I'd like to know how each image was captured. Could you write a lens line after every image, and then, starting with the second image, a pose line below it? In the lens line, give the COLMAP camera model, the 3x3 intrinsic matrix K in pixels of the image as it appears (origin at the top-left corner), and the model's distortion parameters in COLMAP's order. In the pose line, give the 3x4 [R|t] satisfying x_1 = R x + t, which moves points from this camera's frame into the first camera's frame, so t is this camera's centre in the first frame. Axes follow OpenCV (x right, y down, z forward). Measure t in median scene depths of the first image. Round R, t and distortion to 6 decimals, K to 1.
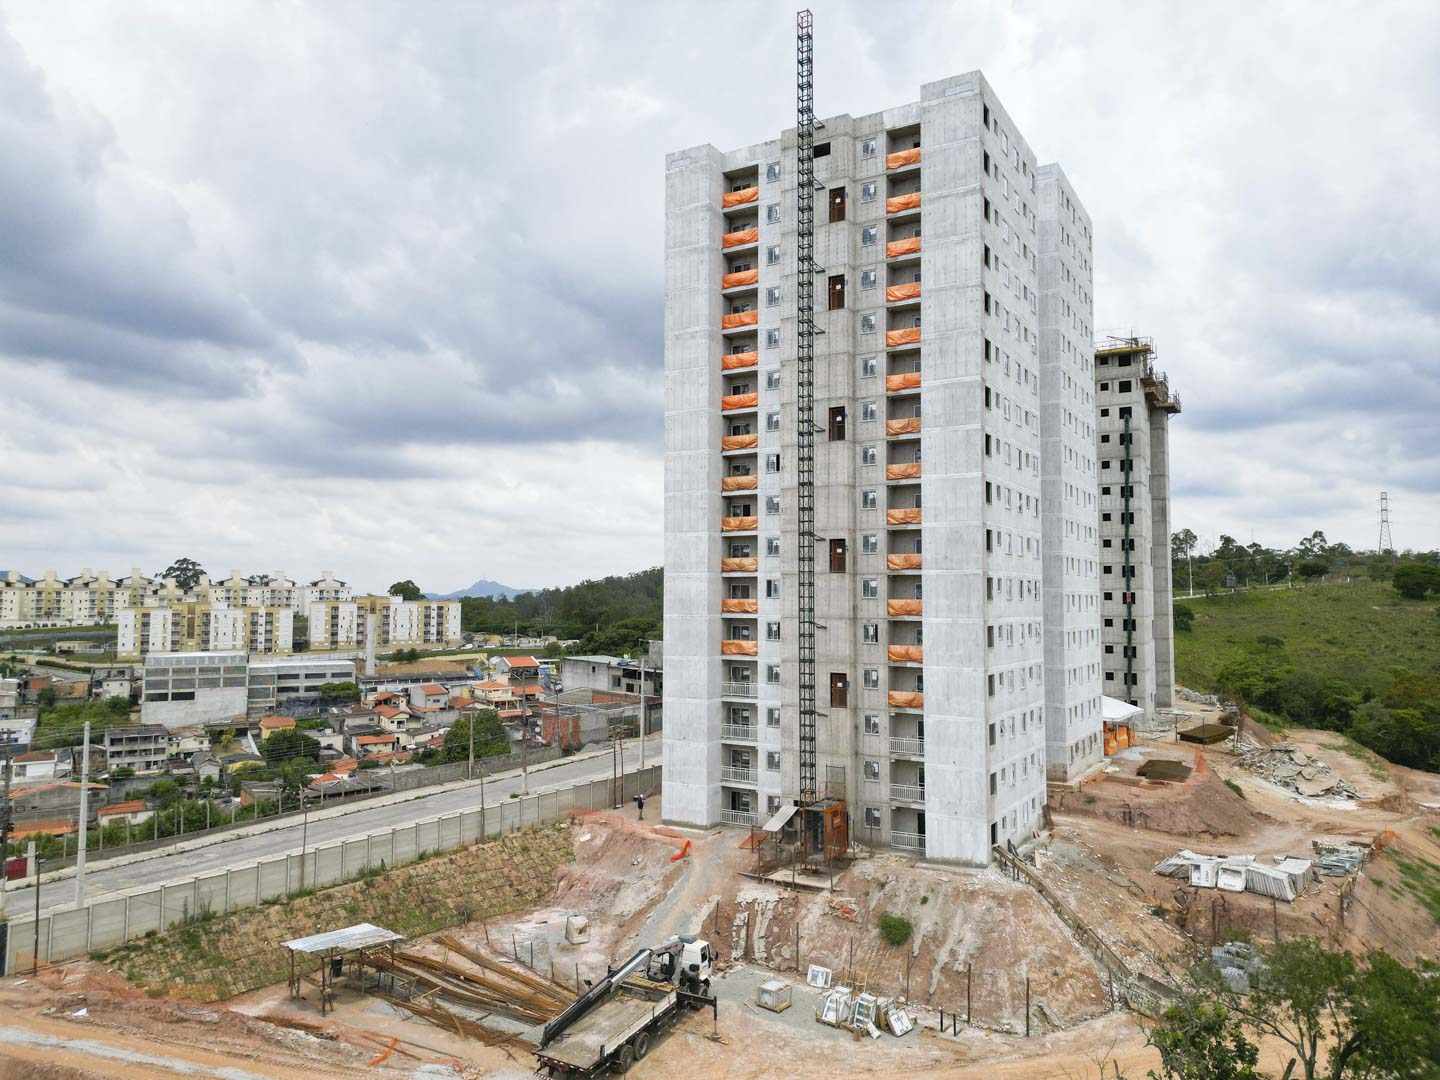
lens RADIAL K [[1003.8, 0, 725.1], [0, 1003.8, 542.9], [0, 0, 1]] dist [0.062193, -0.065175]
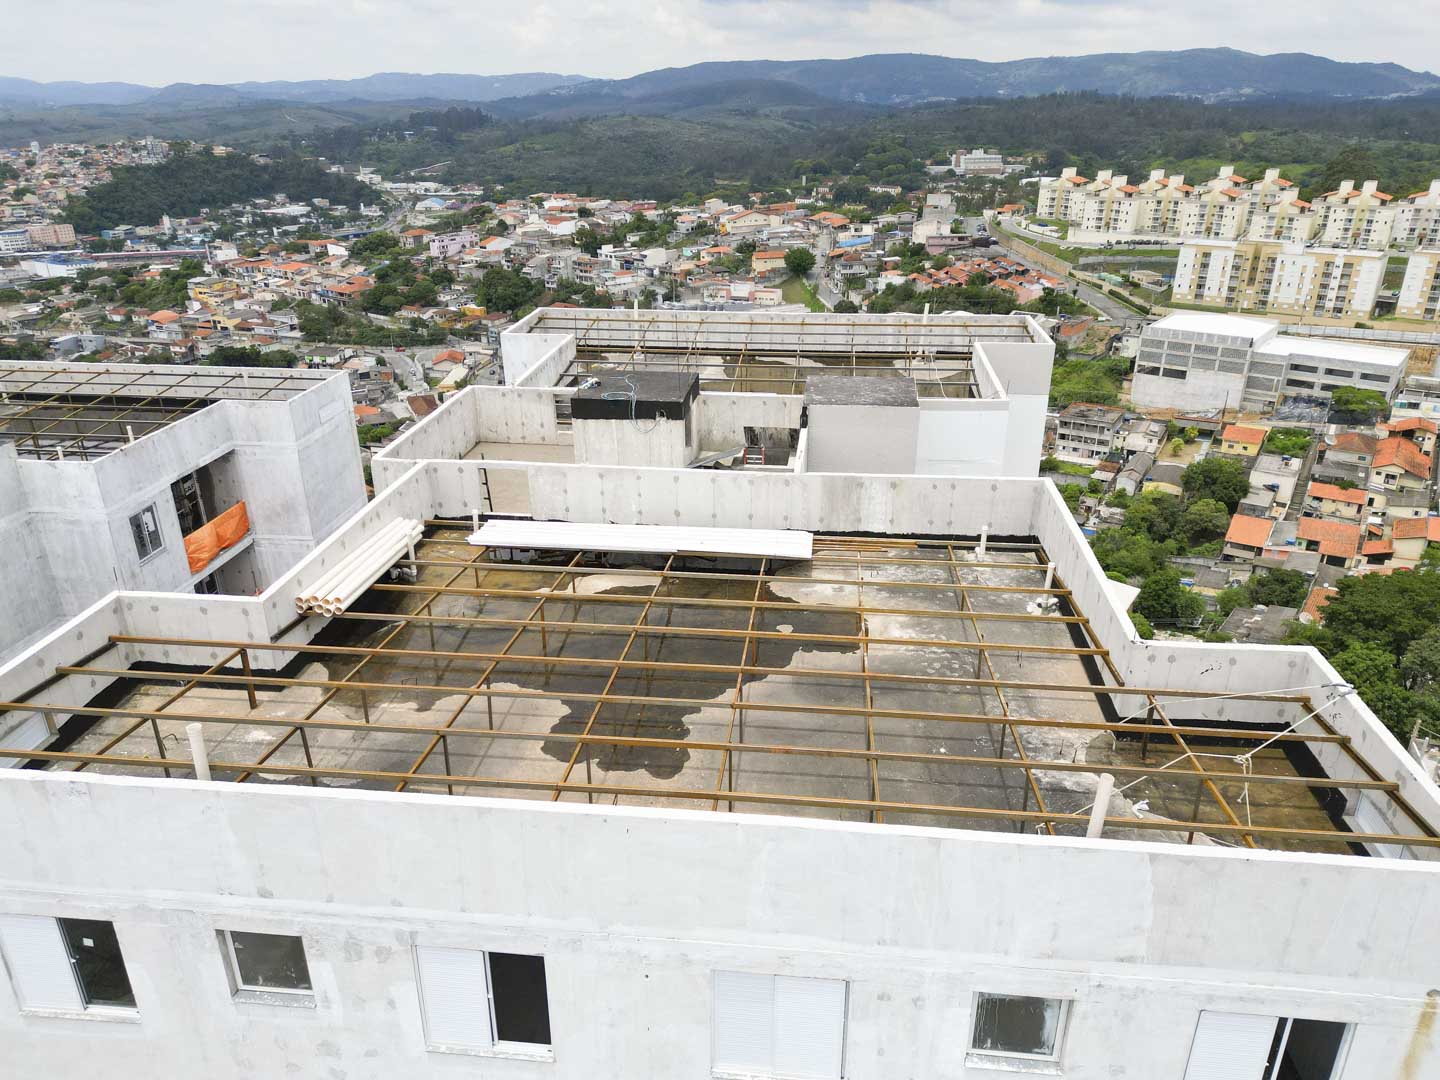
lens RADIAL K [[1002.6, 0, 719.9], [0, 1002.6, 543.7], [0, 0, 1]] dist [0.091658, -0.095536]
pose [[0.410852, 0.358083, -0.838437, 0.101992], [0.057459, 0.907641, 0.415796, -0.097739], [0.909890, -0.219006, 0.352331, 0.237409]]
